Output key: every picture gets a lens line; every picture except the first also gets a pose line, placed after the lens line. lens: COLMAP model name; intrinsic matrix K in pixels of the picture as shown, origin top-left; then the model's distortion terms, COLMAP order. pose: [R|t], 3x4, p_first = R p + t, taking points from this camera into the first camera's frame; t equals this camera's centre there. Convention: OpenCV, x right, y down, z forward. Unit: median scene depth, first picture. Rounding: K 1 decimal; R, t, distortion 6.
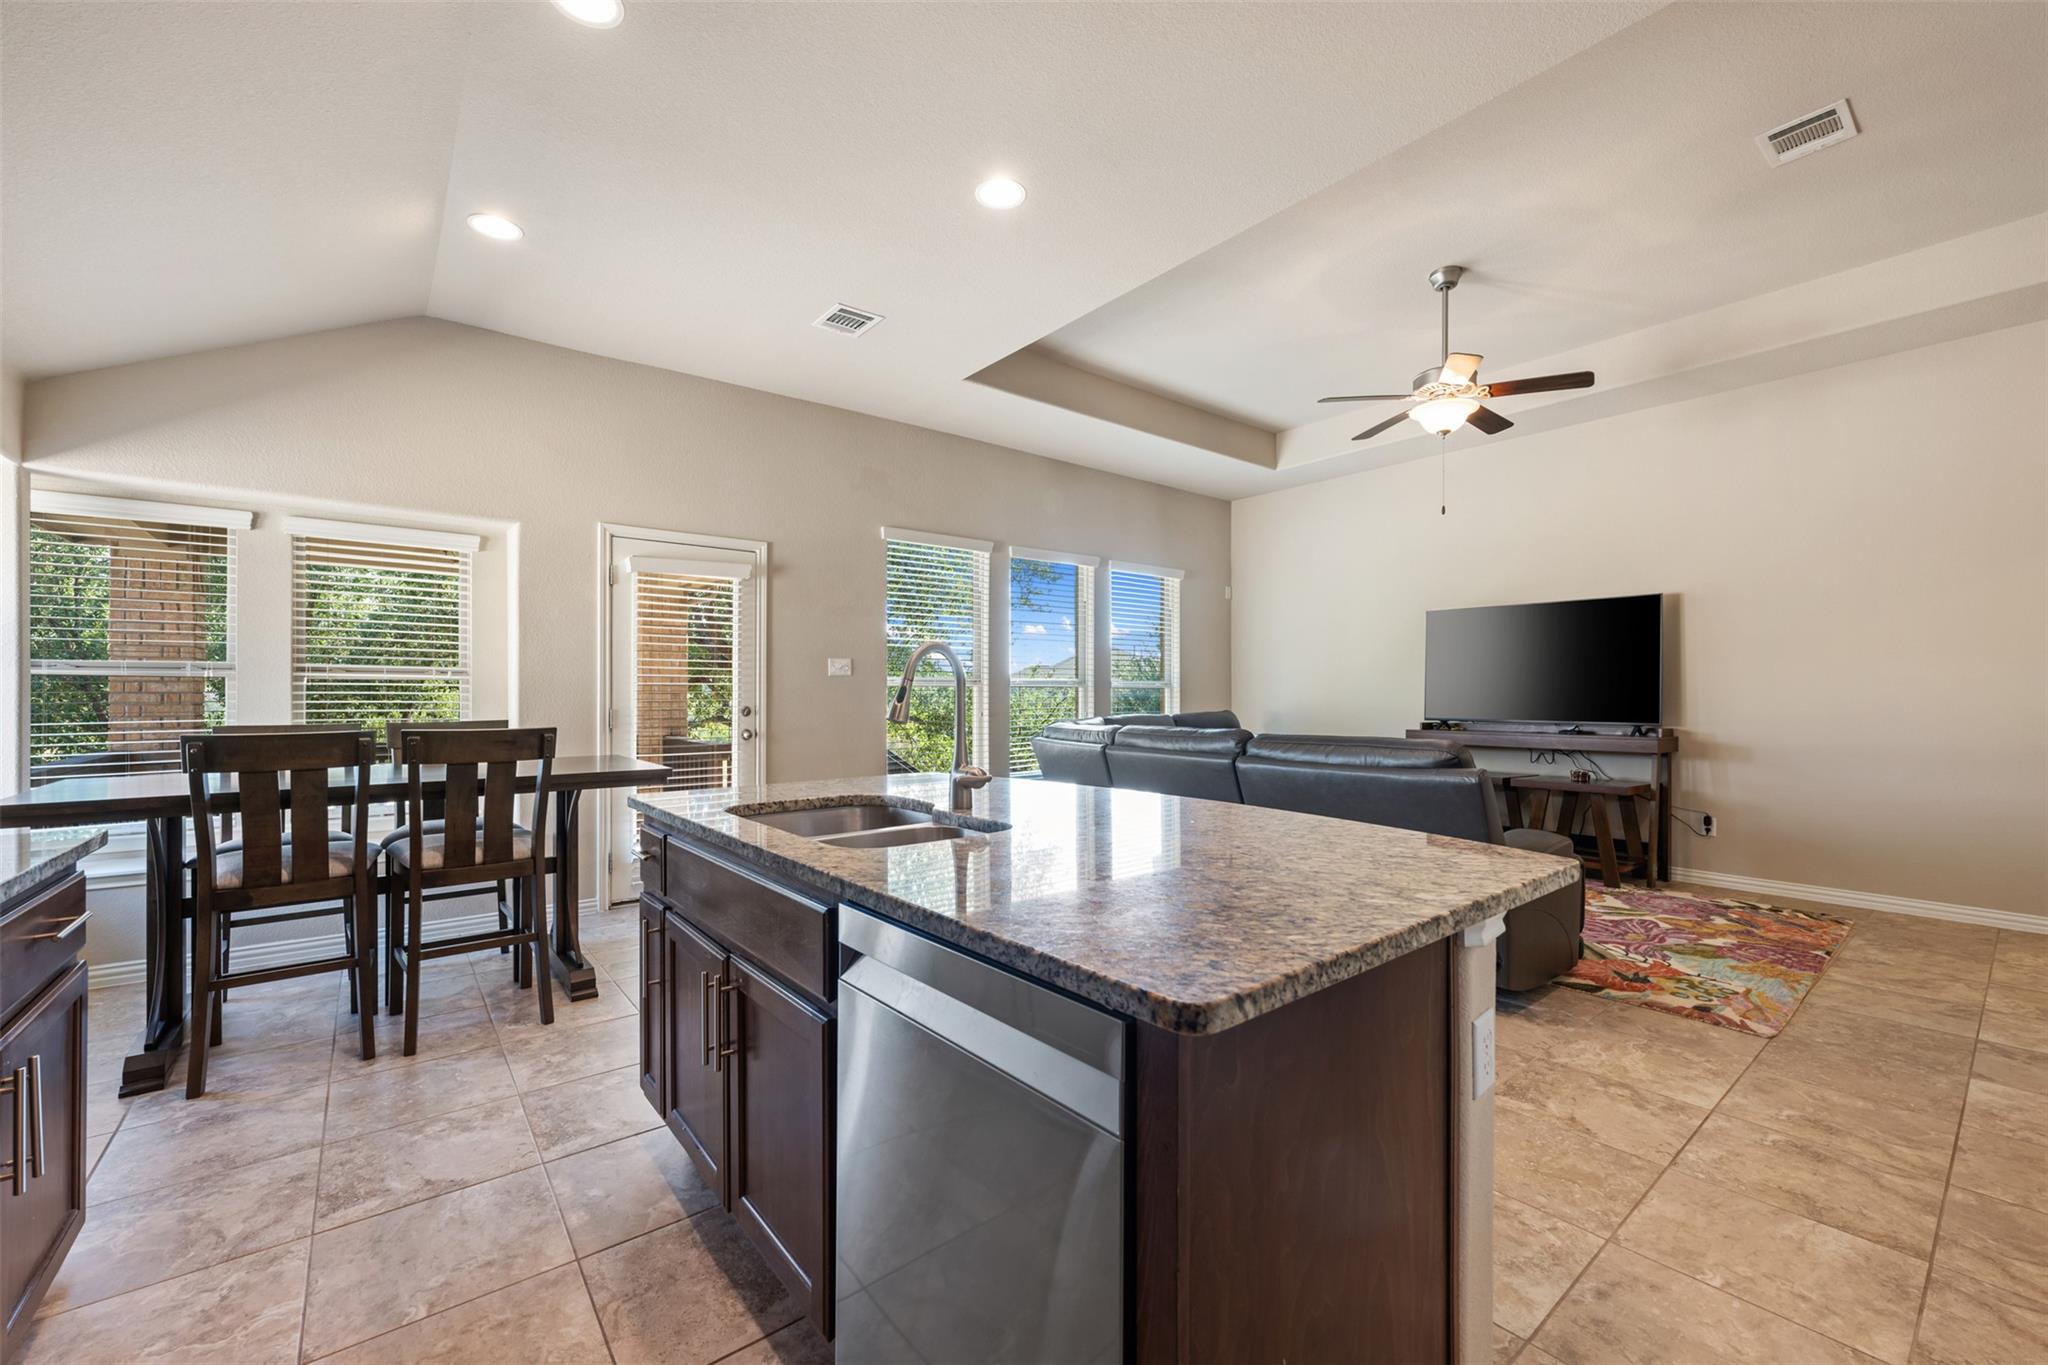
lens RADIAL K [[806.5, 0, 1019.9], [0, 806.5, 695.4], [0, 0, 1]] dist [-0.006122, -0.000185]
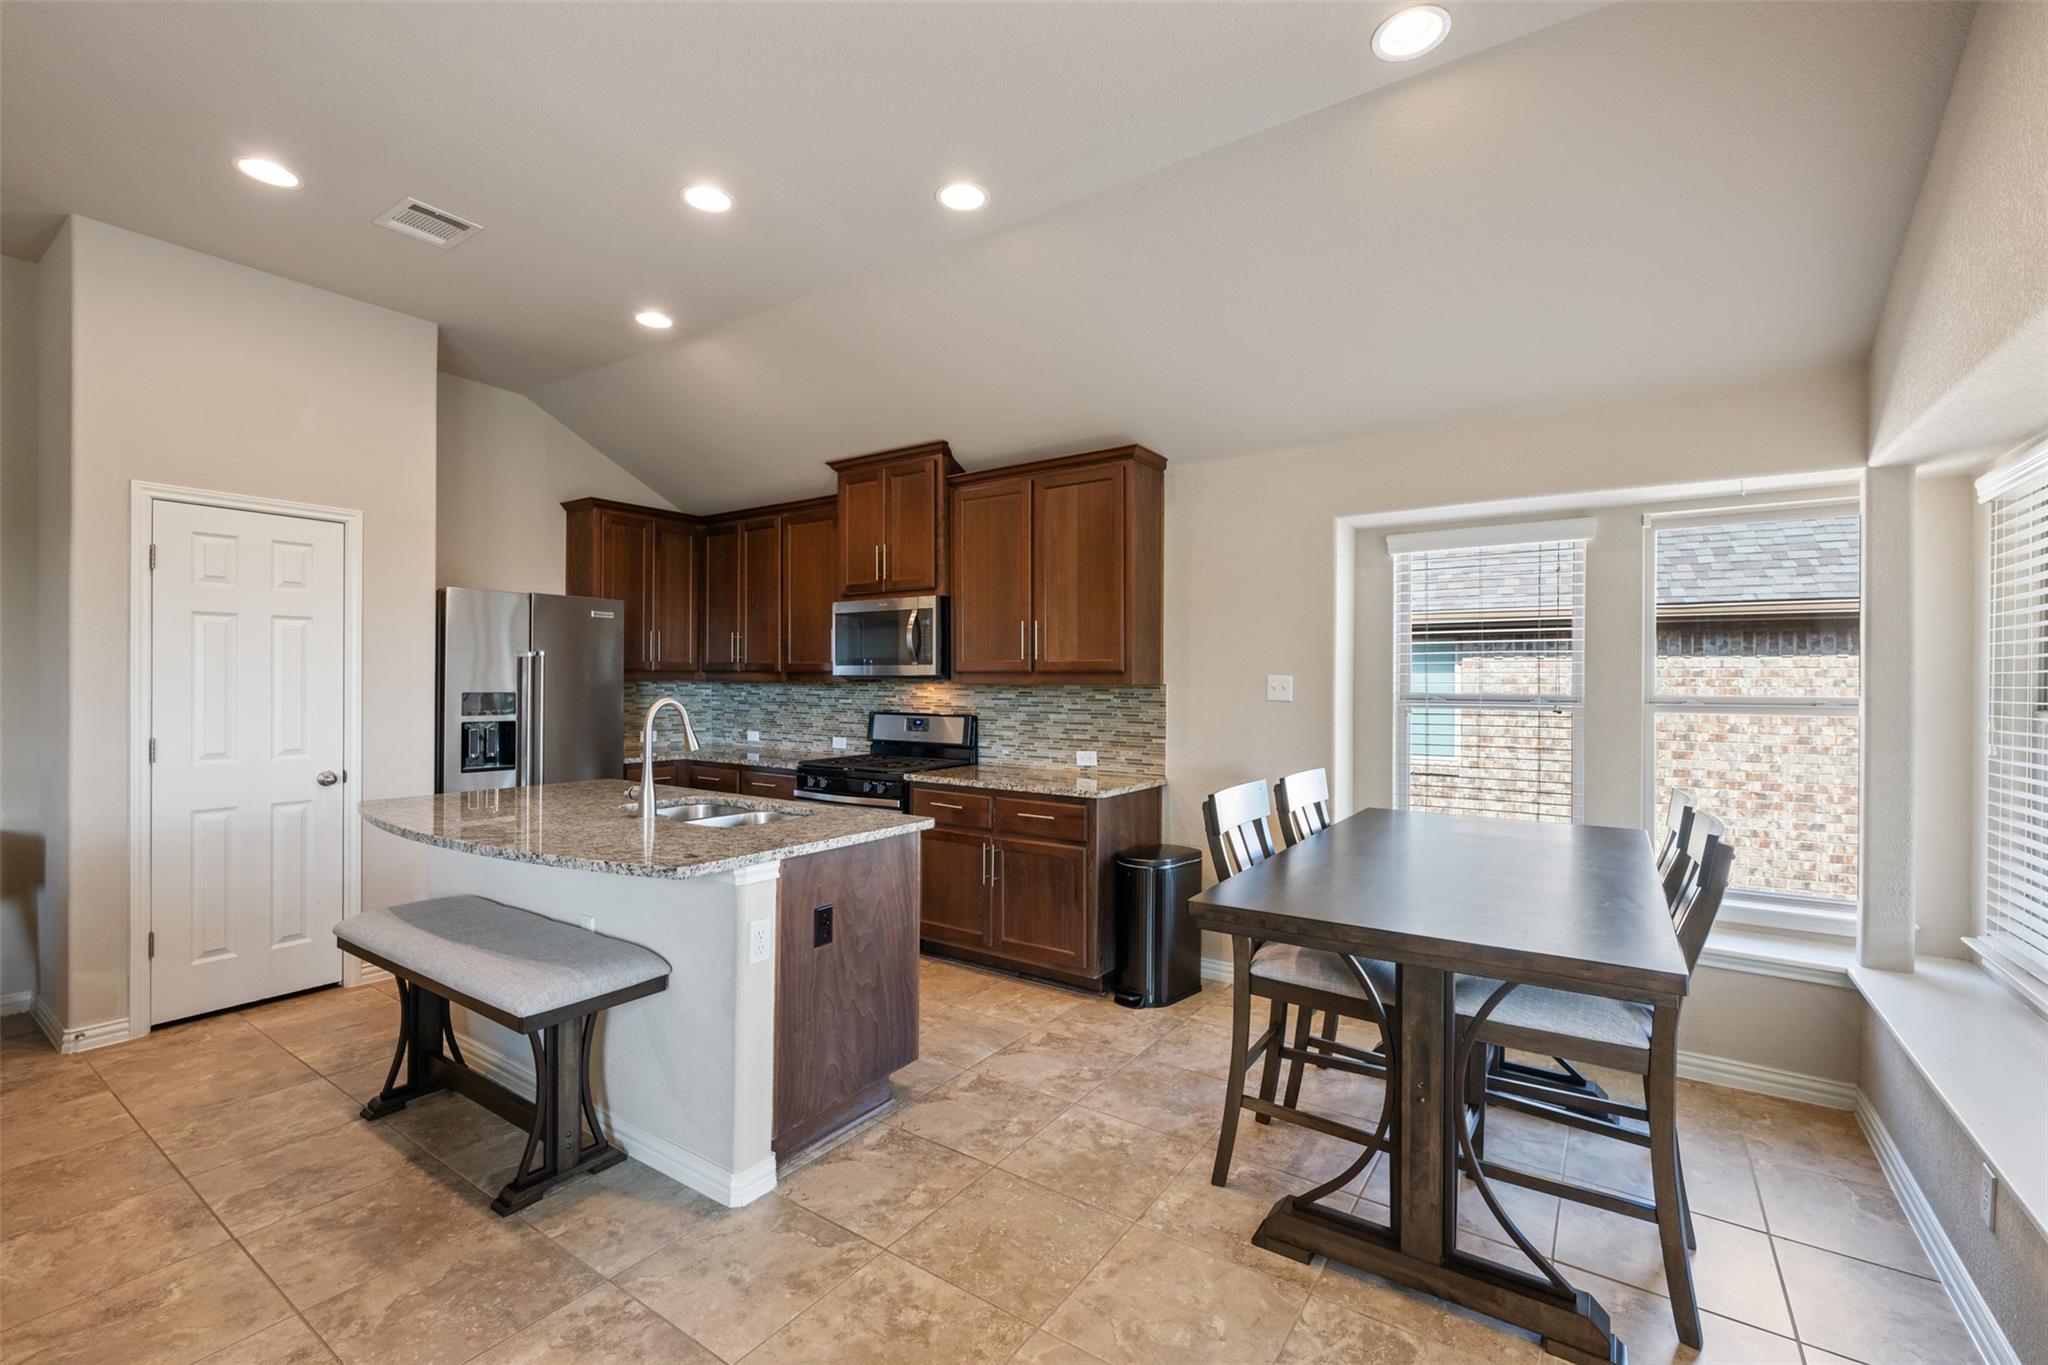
lens RADIAL K [[877.4, 0, 1024.7], [0, 877.4, 677.9], [0, 0, 1]] dist [0.003470, 0.000509]
pose [[-0.956891, -0.008652, -0.290317, -0.137276], [-0.007551, 0.999959, -0.004912, -0.054039], [0.290348, -0.002509, -0.956918, 1.438978]]
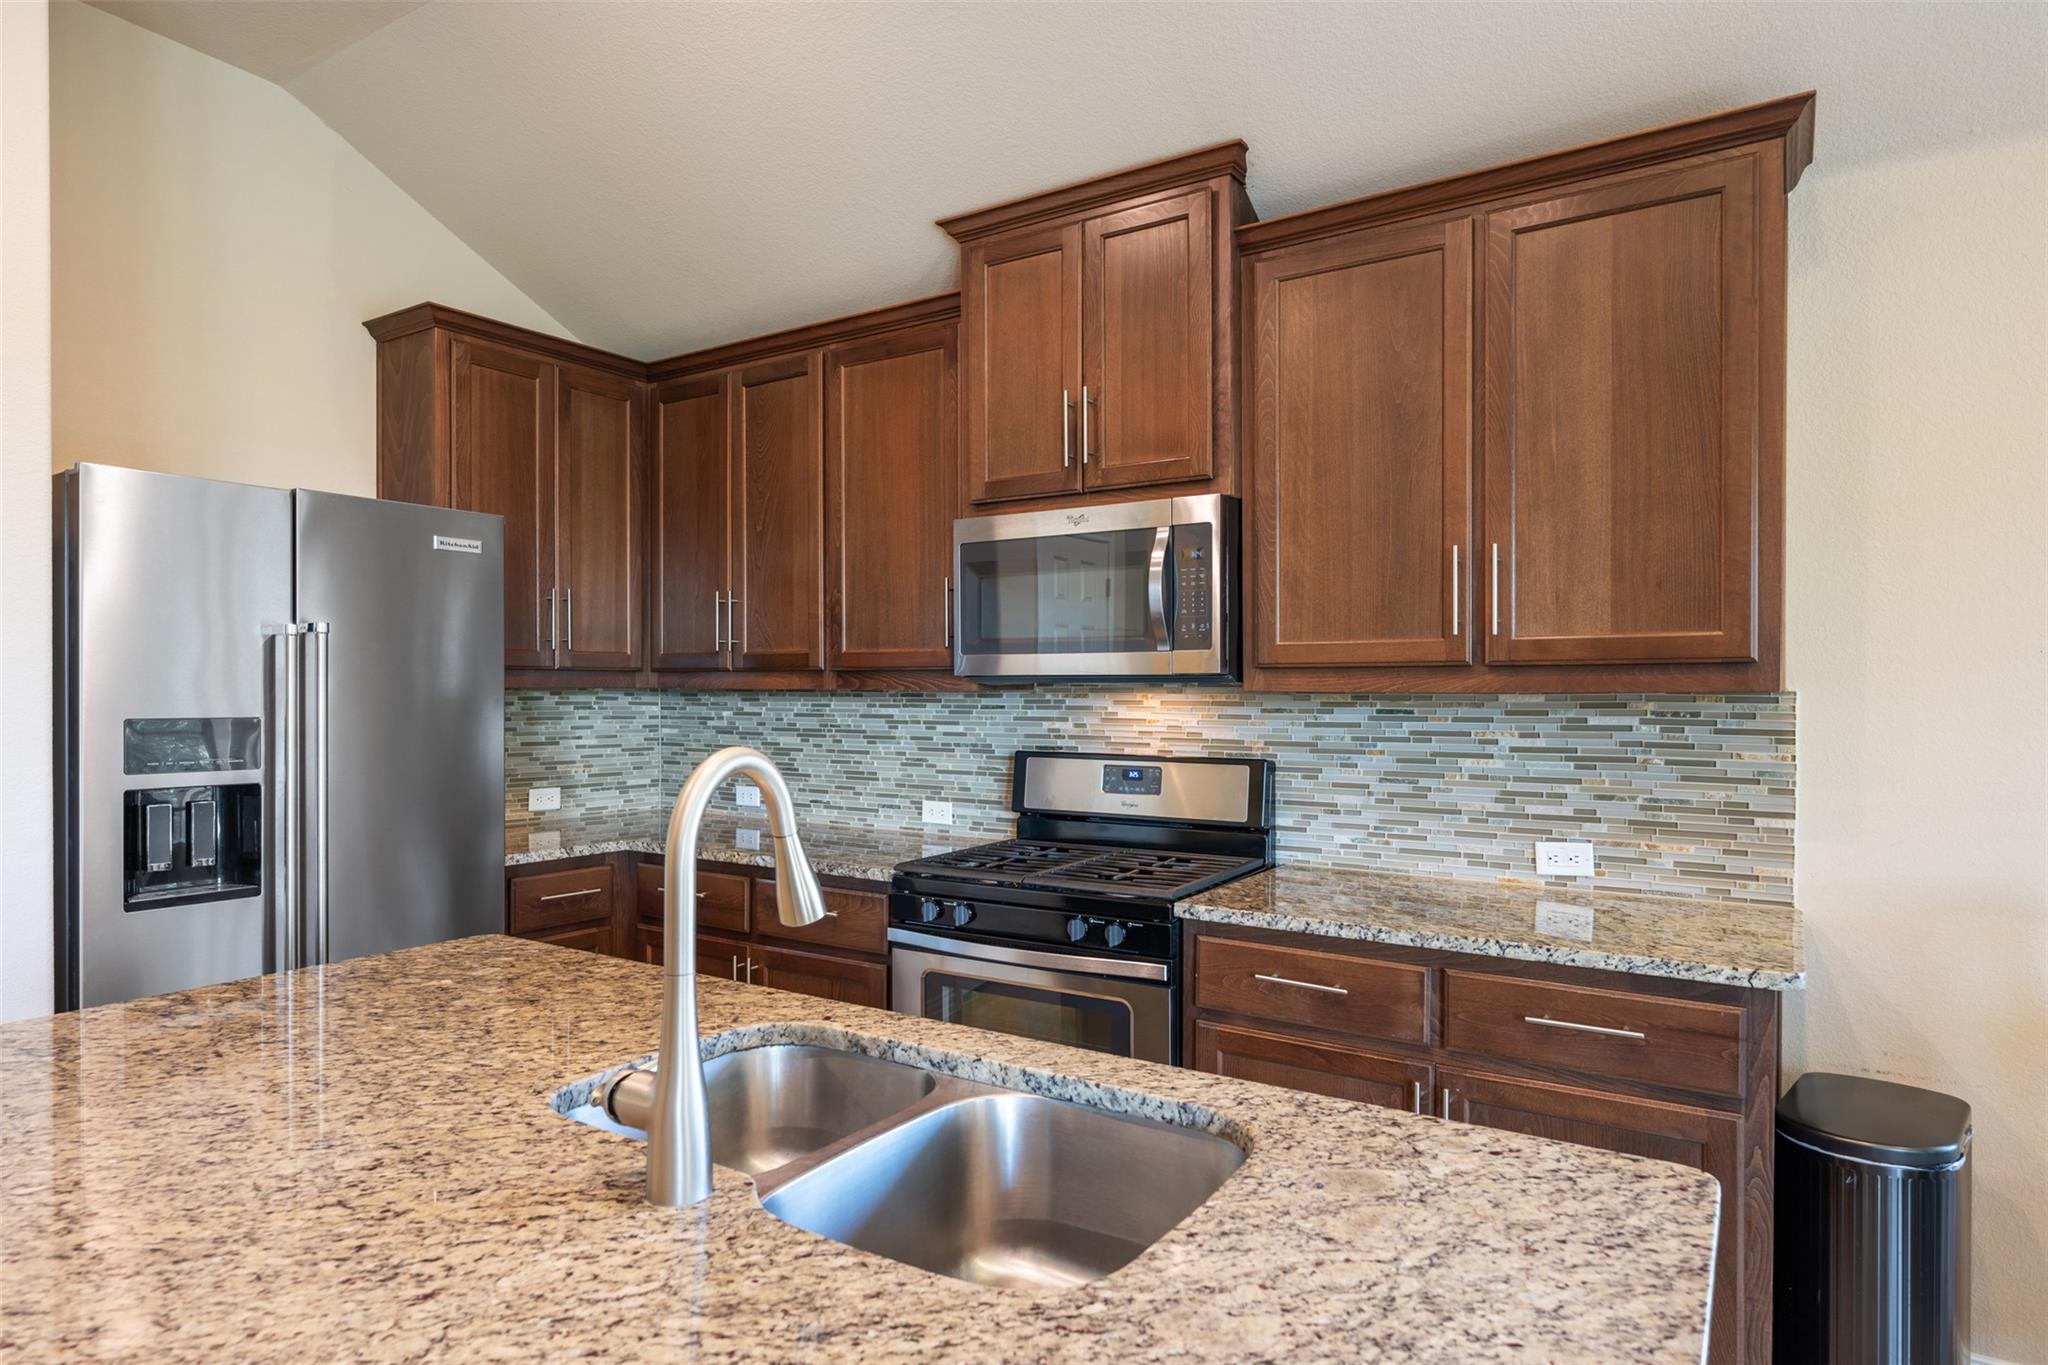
lens RADIAL K [[1162.2, 0, 1029.2], [0, 1162.2, 700.4], [0, 0, 1]] dist [-0.004632, -0.002357]
pose [[-0.948964, -0.001159, -0.315381, -0.030432], [-0.003694, 0.999965, 0.007441, -0.050857], [0.315361, 0.008227, -0.948936, 0.855206]]
